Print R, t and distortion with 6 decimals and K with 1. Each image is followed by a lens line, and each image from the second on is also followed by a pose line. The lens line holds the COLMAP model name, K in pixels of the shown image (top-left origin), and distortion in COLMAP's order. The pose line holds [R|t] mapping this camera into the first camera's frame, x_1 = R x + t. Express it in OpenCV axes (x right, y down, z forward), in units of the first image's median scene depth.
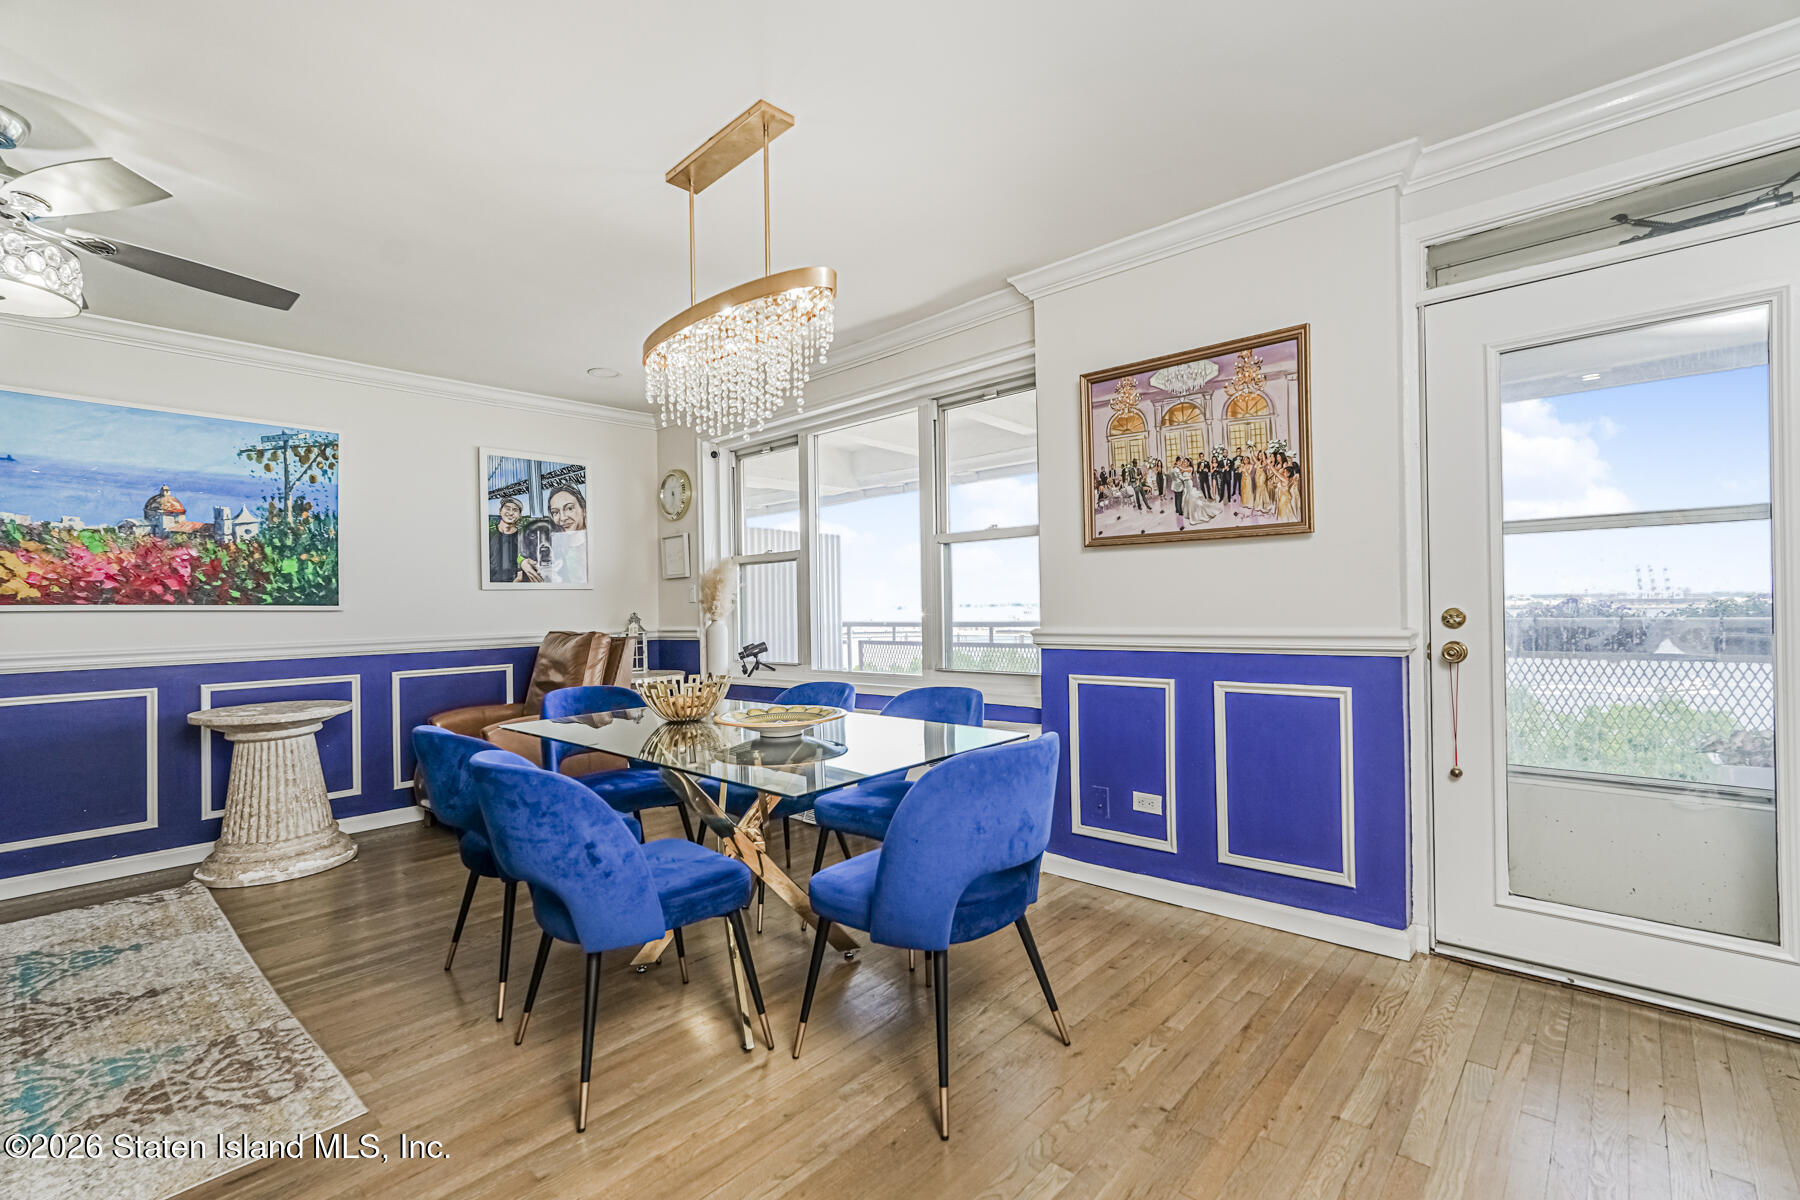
lens RADIAL K [[795.4, 0, 900.8], [0, 795.4, 605.2], [0, 0, 1]] dist [-0.015171, 0.009269]
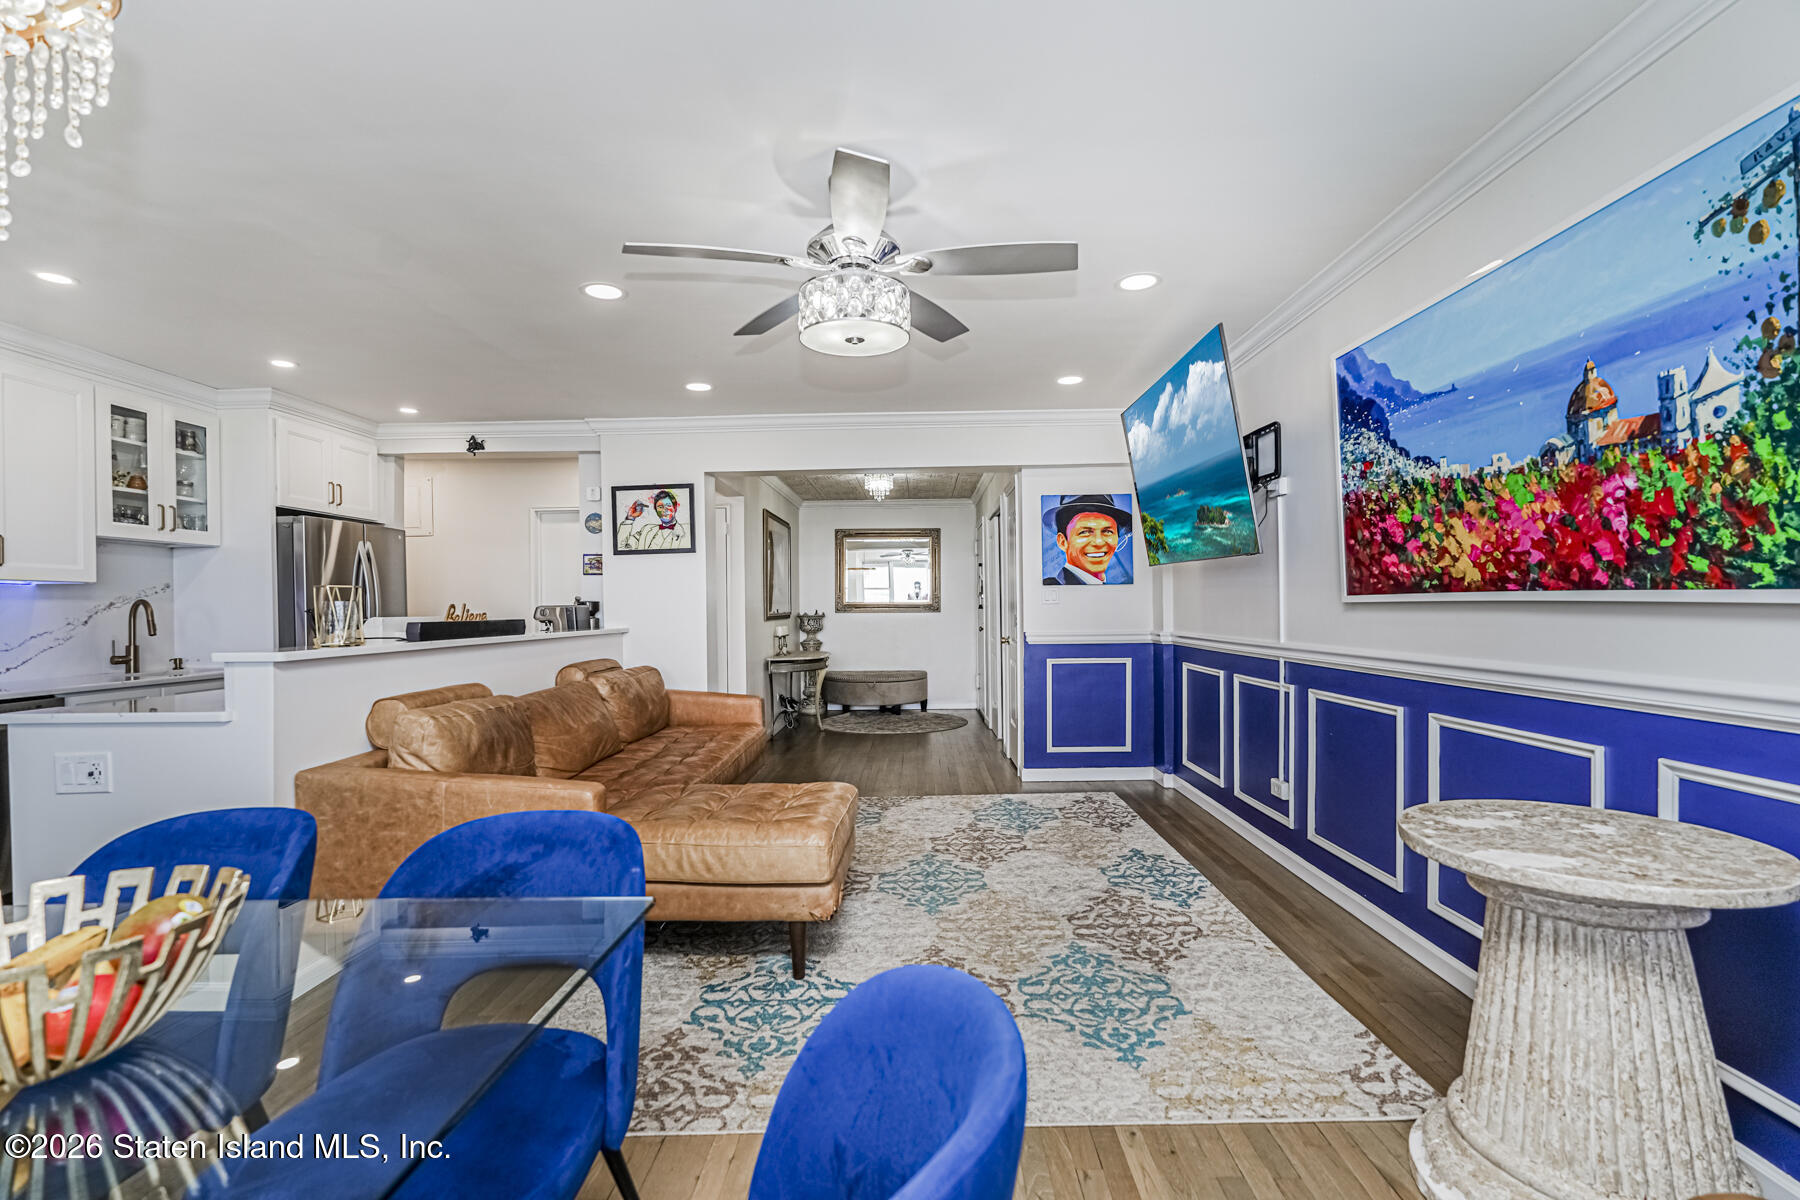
lens RADIAL K [[797.4, 0, 900.0], [0, 797.4, 607.1], [0, 0, 1]] dist [-0.016653, 0.011630]
pose [[-0.748499, 0.030208, -0.662448, -0.273266], [0.031271, 0.999458, 0.010243, -0.010433], [0.662398, -0.013049, -0.749038, 1.235808]]
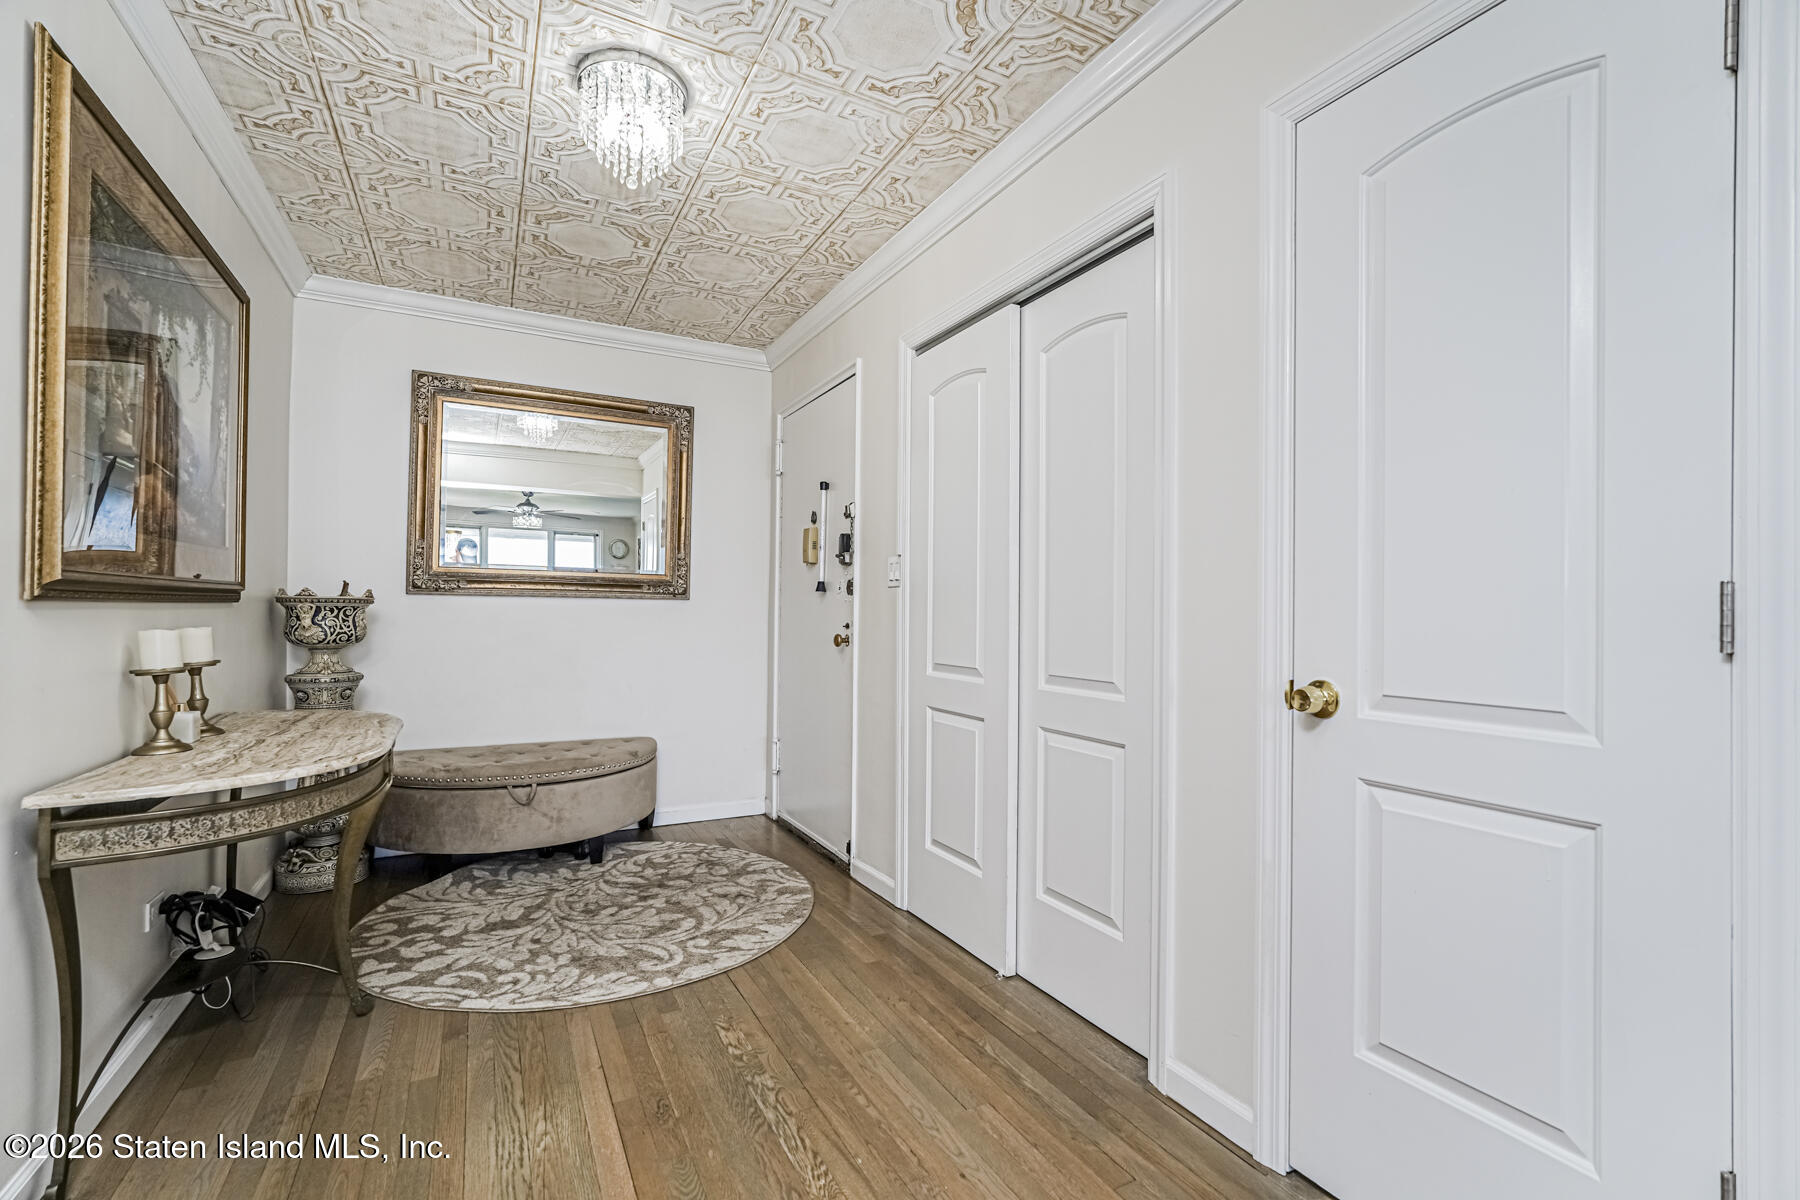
lens RADIAL K [[795.4, 0, 901.3], [0, 795.4, 605.1], [0, 0, 1]] dist [-0.017111, 0.010214]
pose [[-0.329888, 0.011529, -0.943950, -1.240589], [0.002190, 0.999932, 0.011447, 0.038455], [0.944018, 0.001709, -0.329890, -0.125369]]
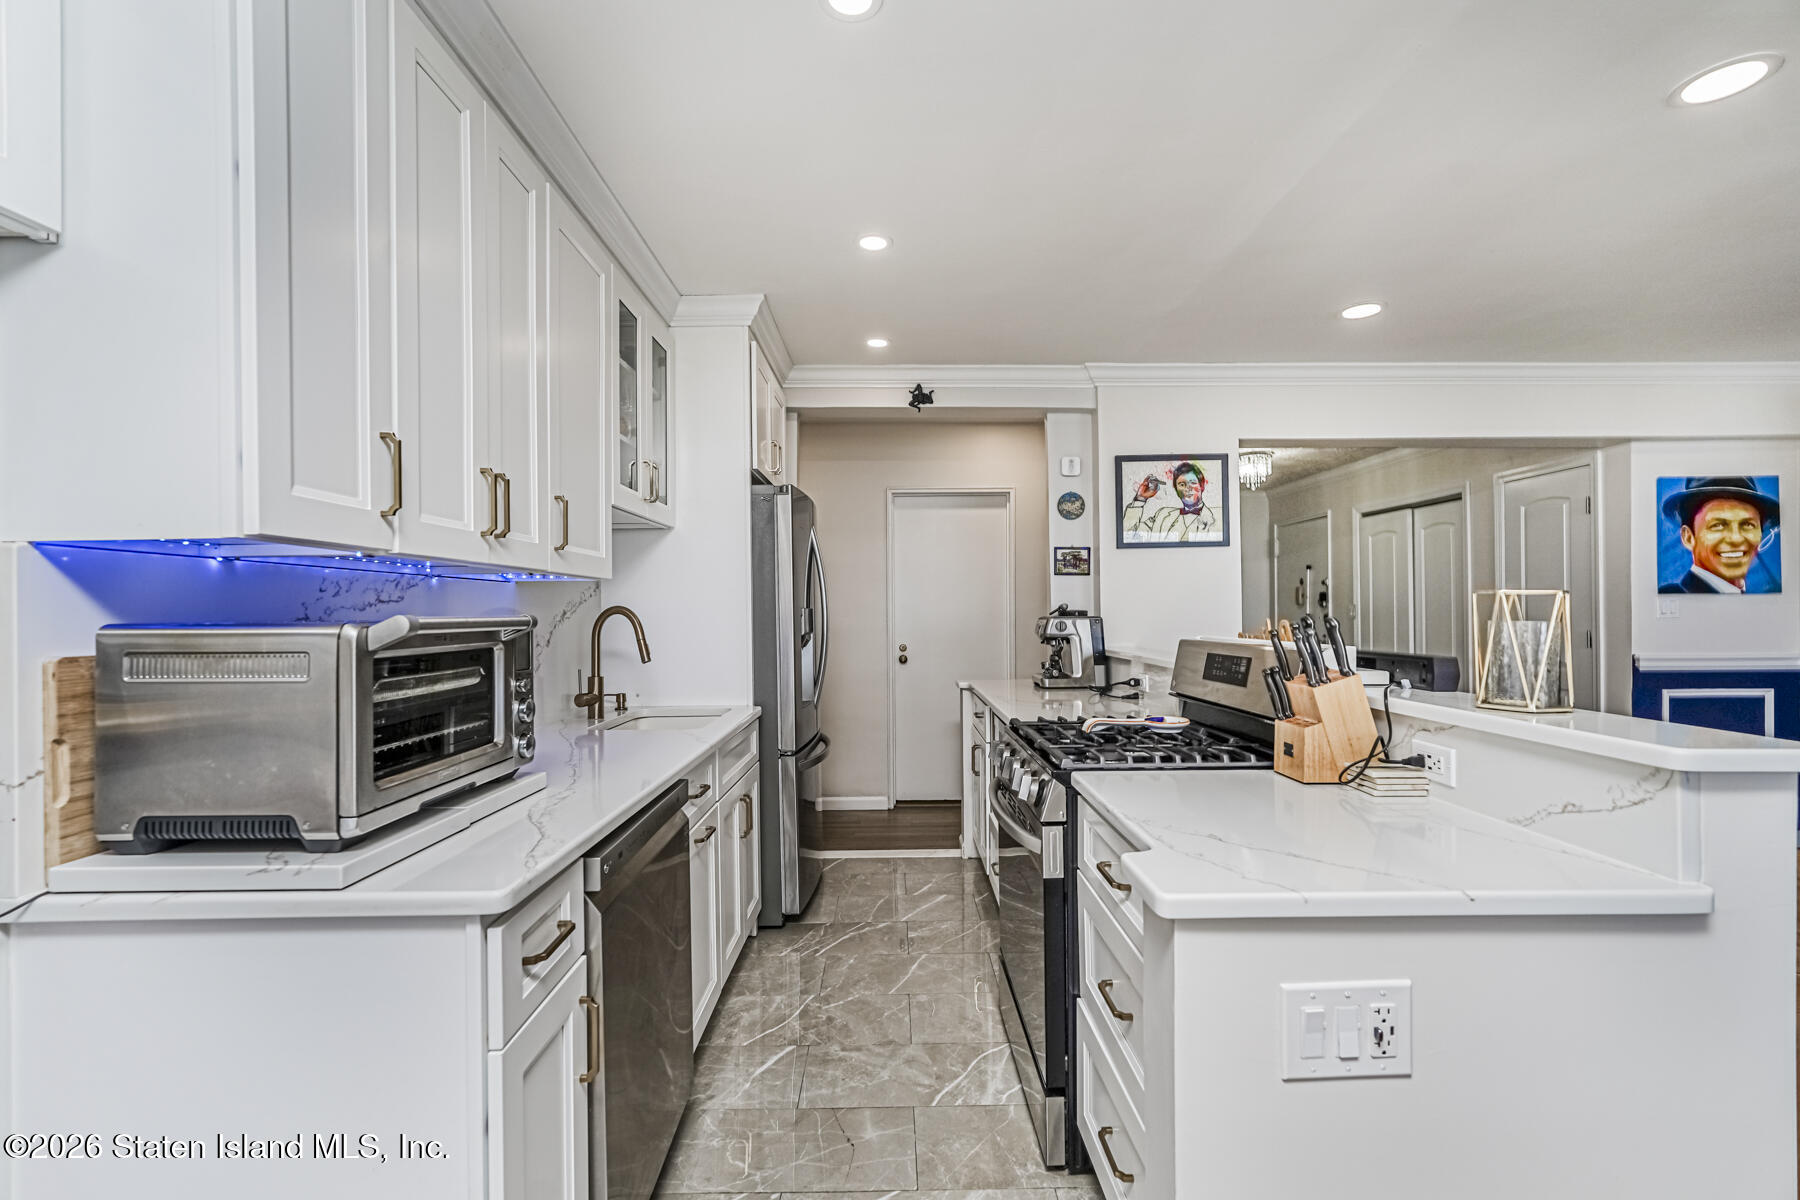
lens RADIAL K [[795.1, 0, 901.0], [0, 795.1, 606.8], [0, 0, 1]] dist [-0.014879, 0.009457]
pose [[-0.724999, 0.023075, -0.688363, 0.166139], [0.022809, 0.999695, 0.009490, -0.049554], [0.688372, -0.008821, -0.725304, 0.252255]]
